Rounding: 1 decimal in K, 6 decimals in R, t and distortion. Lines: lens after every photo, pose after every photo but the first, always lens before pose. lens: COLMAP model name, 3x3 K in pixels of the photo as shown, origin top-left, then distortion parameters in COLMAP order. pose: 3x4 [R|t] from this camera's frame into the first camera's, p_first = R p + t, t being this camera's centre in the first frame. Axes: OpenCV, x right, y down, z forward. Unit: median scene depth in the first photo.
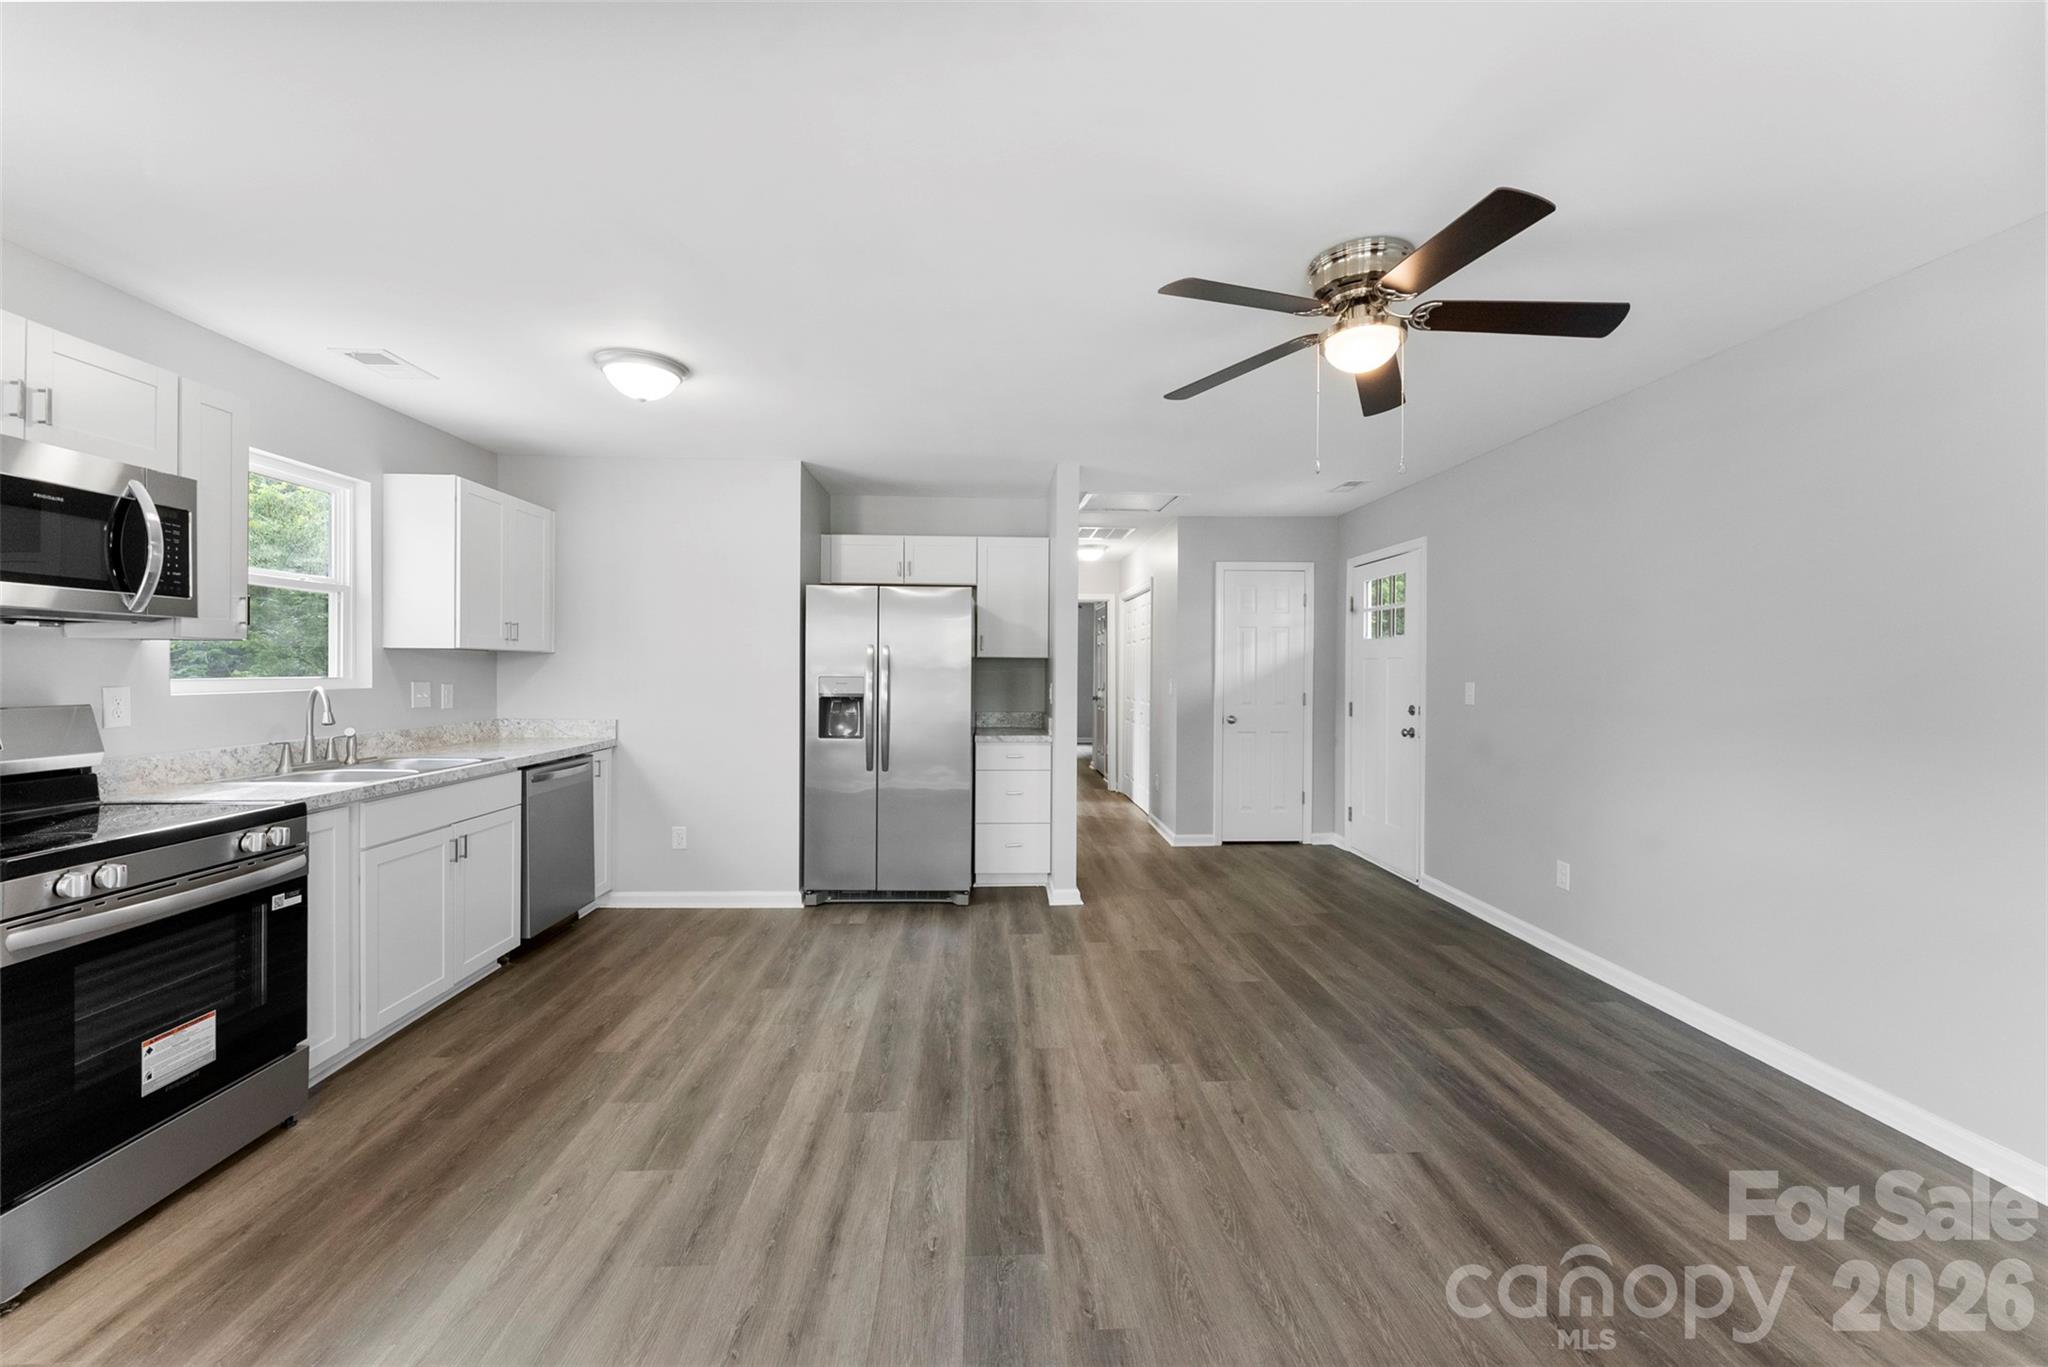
lens RADIAL K [[819.0, 0, 1021.2], [0, 819.0, 675.5], [0, 0, 1]] dist [0.001030, -0.000197]
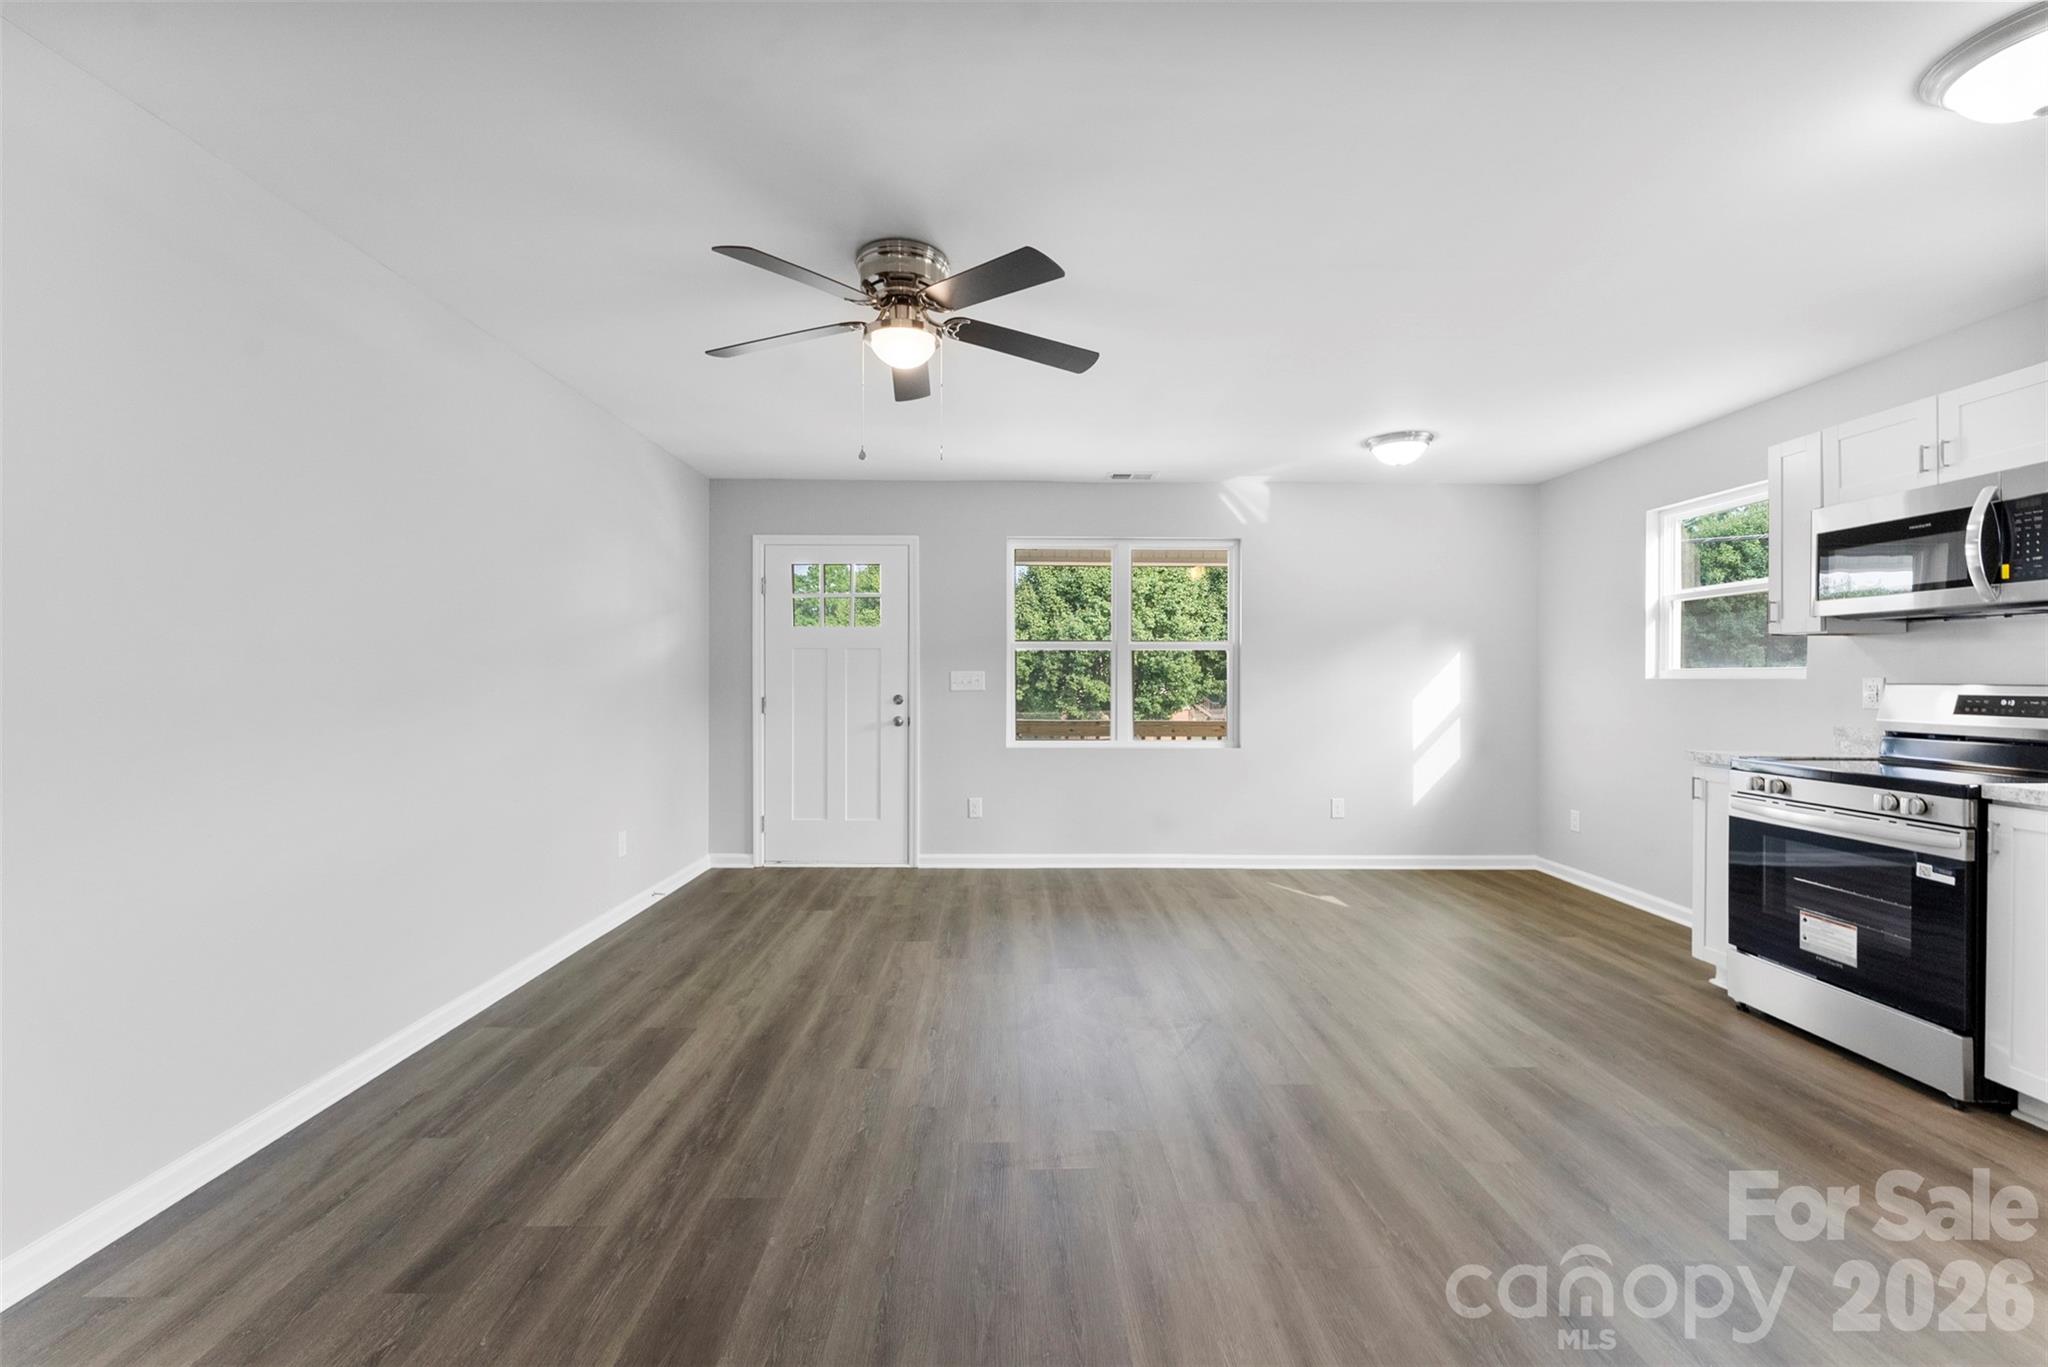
lens RADIAL K [[819.0, 0, 1021.2], [0, 819.0, 675.5], [0, 0, 1]] dist [0.001030, -0.000197]
pose [[-0.999426, -0.008393, 0.032835, 0.143684], [-0.008219, 0.999951, 0.005433, 0.019066], [-0.032879, 0.005160, -0.999446, 1.362401]]
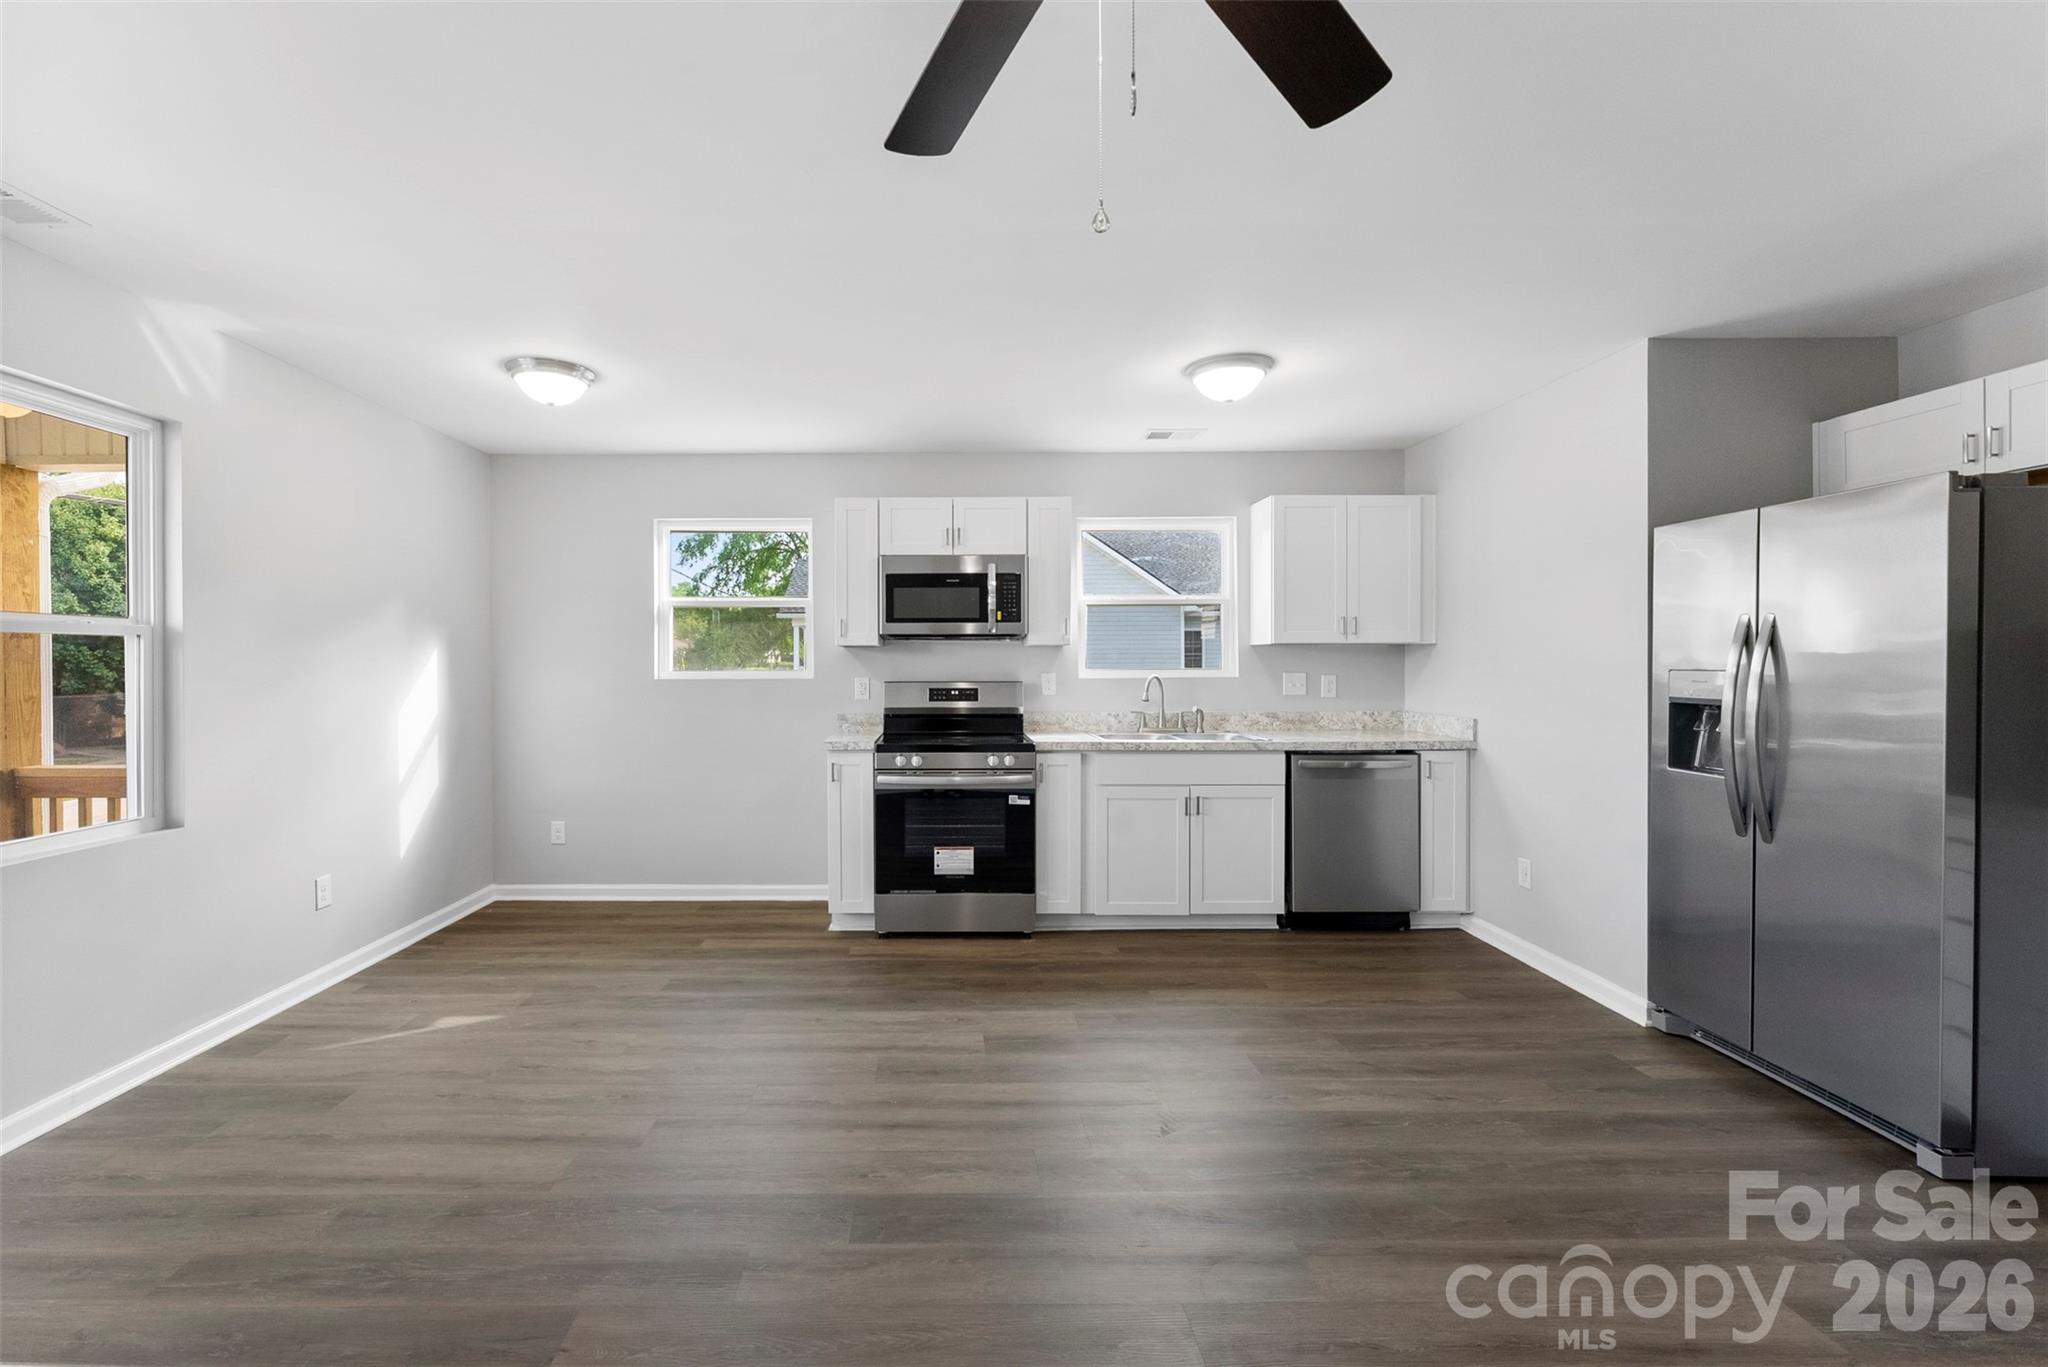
lens RADIAL K [[853.1, 0, 944.5], [0, 853.1, 663.3], [0, 0, 1]] dist [-0.001270, -0.000235]
pose [[-0.048838, -0.004557, -0.998796, 0.561634], [-0.004586, 0.999980, -0.004338, 0.001838], [0.998796, 0.004368, -0.048858, 0.614625]]
